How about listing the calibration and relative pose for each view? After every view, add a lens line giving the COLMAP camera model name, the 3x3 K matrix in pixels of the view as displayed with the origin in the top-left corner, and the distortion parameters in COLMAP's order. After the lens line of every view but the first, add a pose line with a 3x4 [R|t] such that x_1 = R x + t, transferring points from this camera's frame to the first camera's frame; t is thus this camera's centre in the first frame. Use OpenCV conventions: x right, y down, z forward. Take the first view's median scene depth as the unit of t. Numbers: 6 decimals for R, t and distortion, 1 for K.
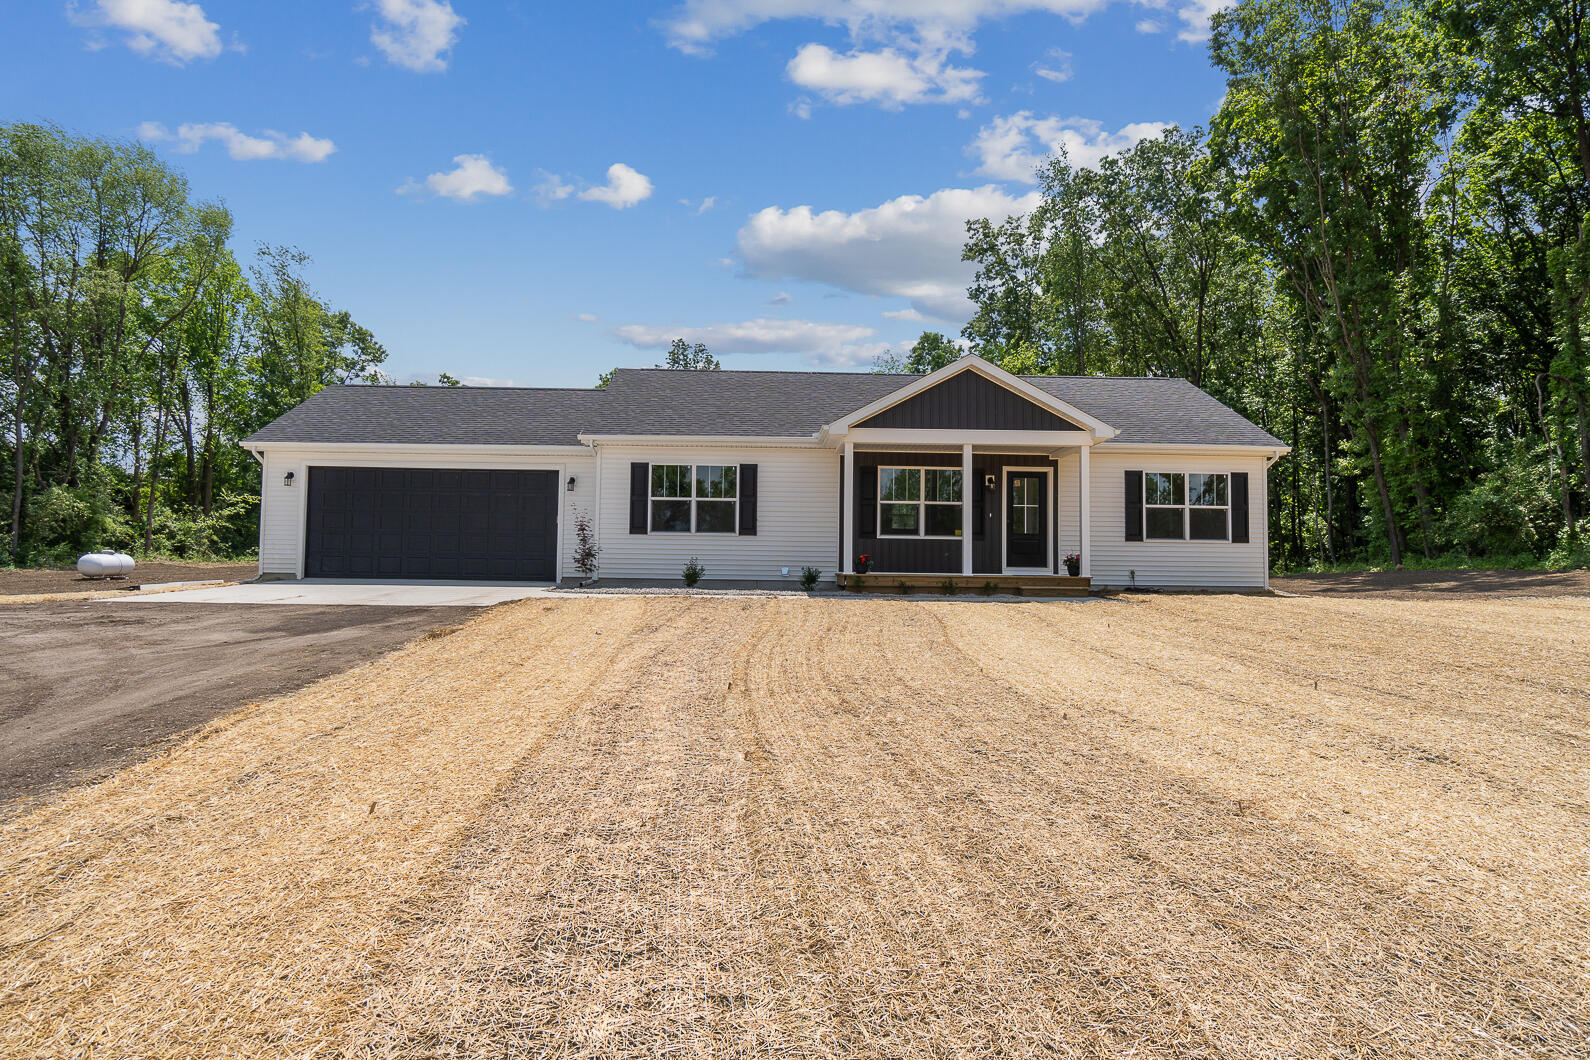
lens RADIAL K [[957.5, 0, 782.0], [0, 957.5, 517.2], [0, 0, 1]] dist [-0.004881, 0.001382]
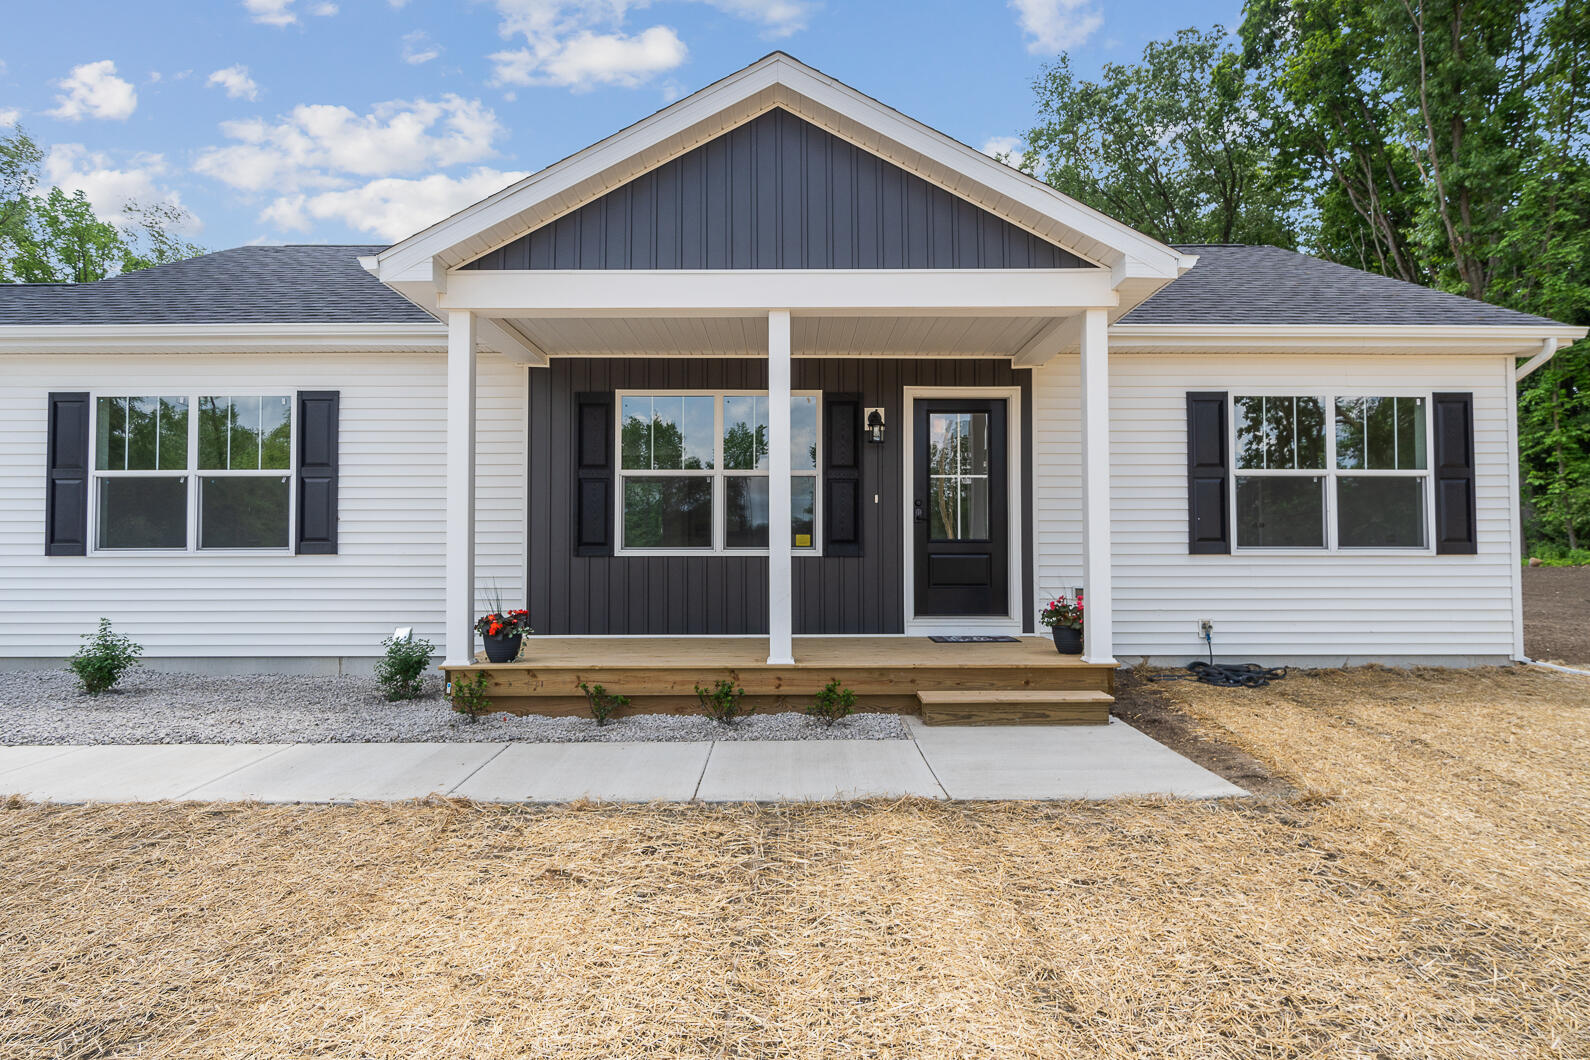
lens RADIAL K [[844.8, 0, 791.1], [0, 844.8, 524.3], [0, 0, 1]] dist [0.001029, 0.000211]
pose [[0.999526, -0.014782, -0.026995, 0.085004], [0.015439, 0.999585, 0.024306, -0.000221], [0.026625, -0.024711, 0.999340, 0.275804]]
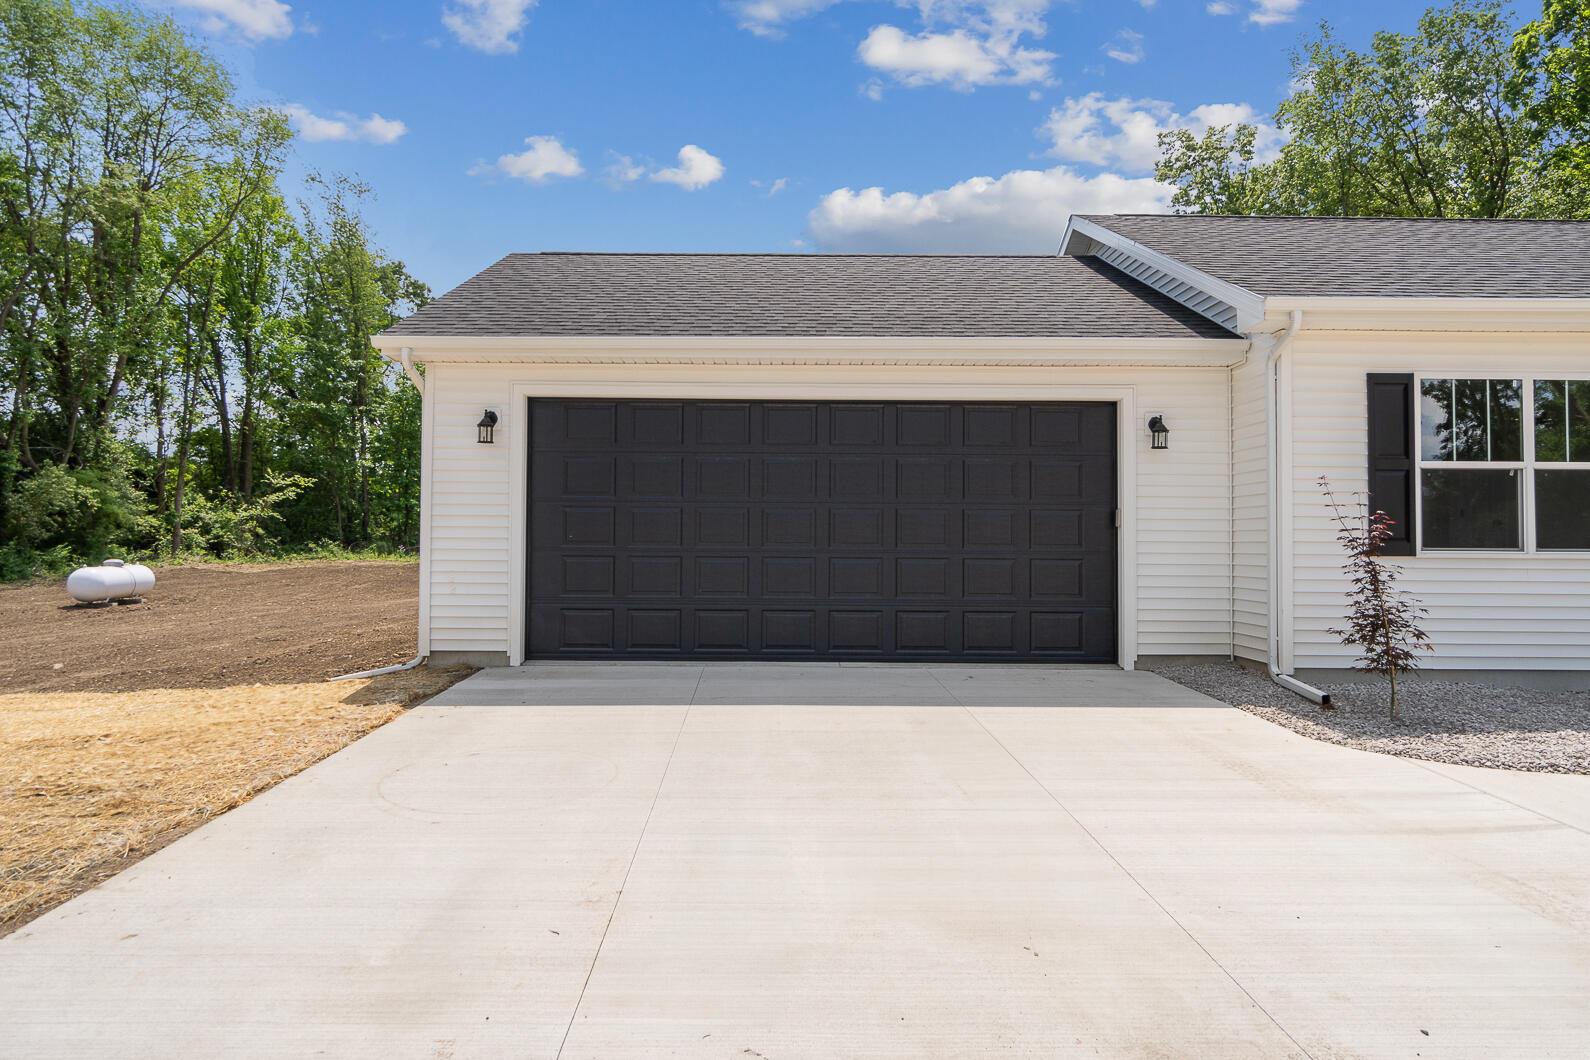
lens RADIAL K [[957.5, 0, 782.0], [0, 957.5, 517.2], [0, 0, 1]] dist [-0.004881, 0.001382]
pose [[0.999653, -0.009357, -0.024623, -0.172123], [0.009898, 0.999711, 0.021910, -0.003981], [0.024410, -0.022146, 0.999457, 0.266974]]
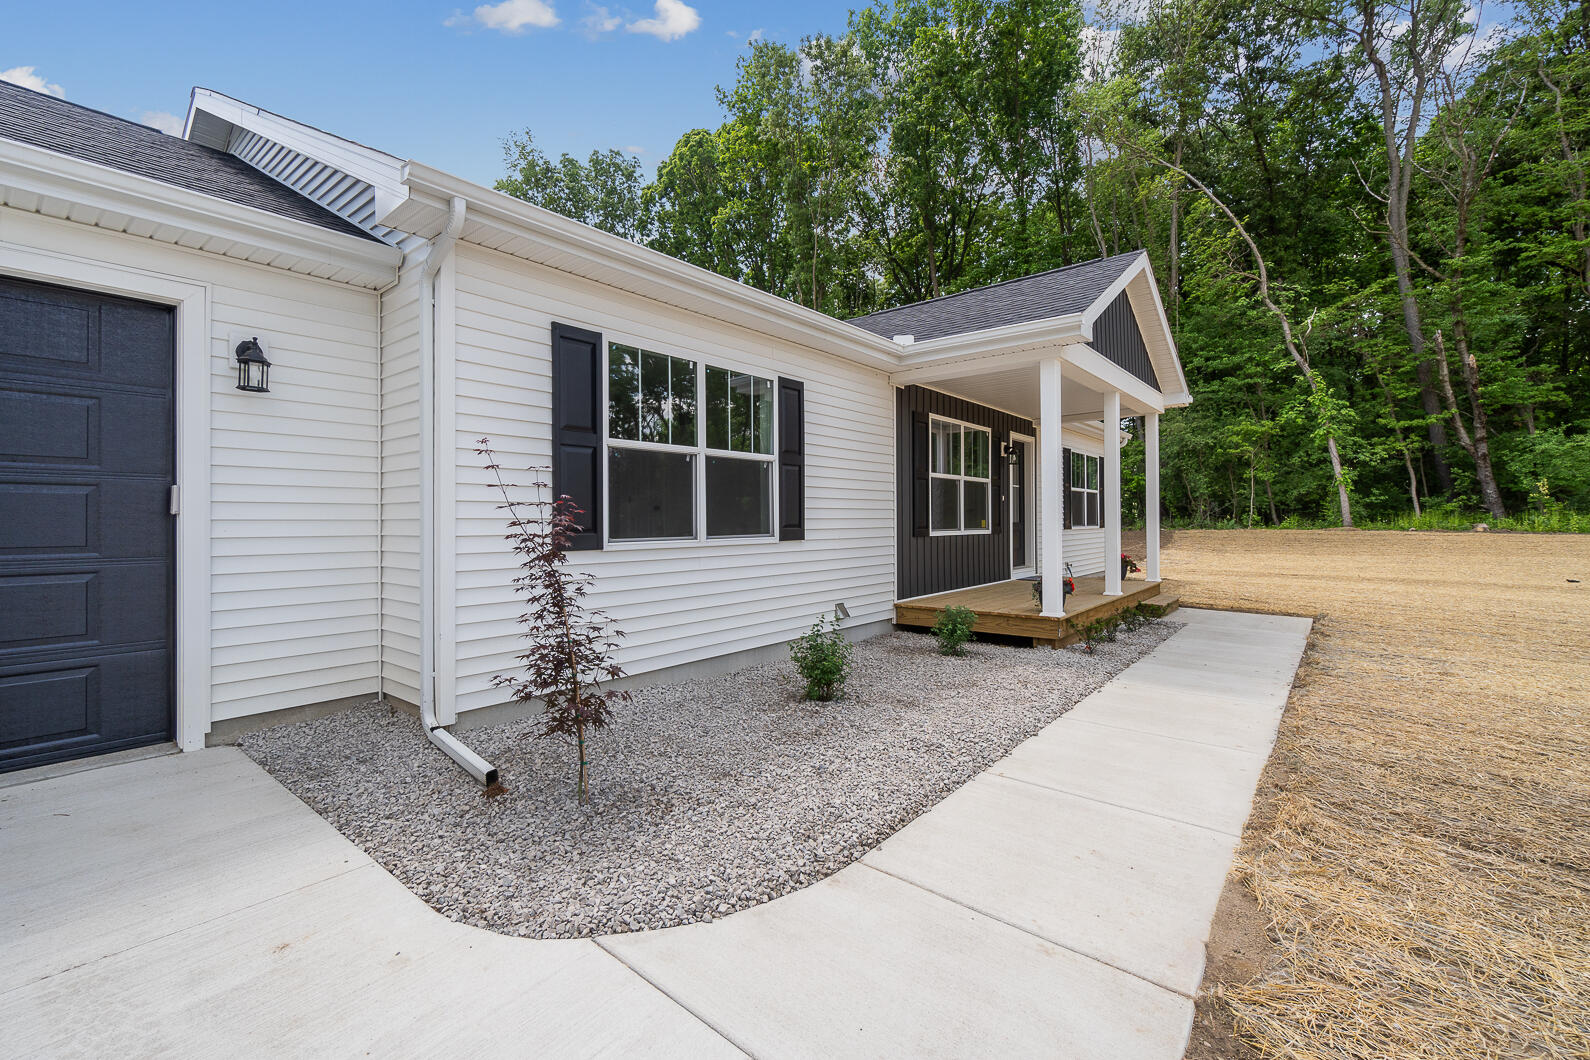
lens RADIAL K [[693.3, 0, 795.0], [0, 693.3, 530.0], [0, 0, 1]] dist [-0.003639, -0.000489]
pose [[0.655056, -0.027150, 0.755092, -0.122899], [-0.026781, 0.997892, 0.059113, -0.002072], [-0.755105, -0.058944, 0.652948, 0.350525]]
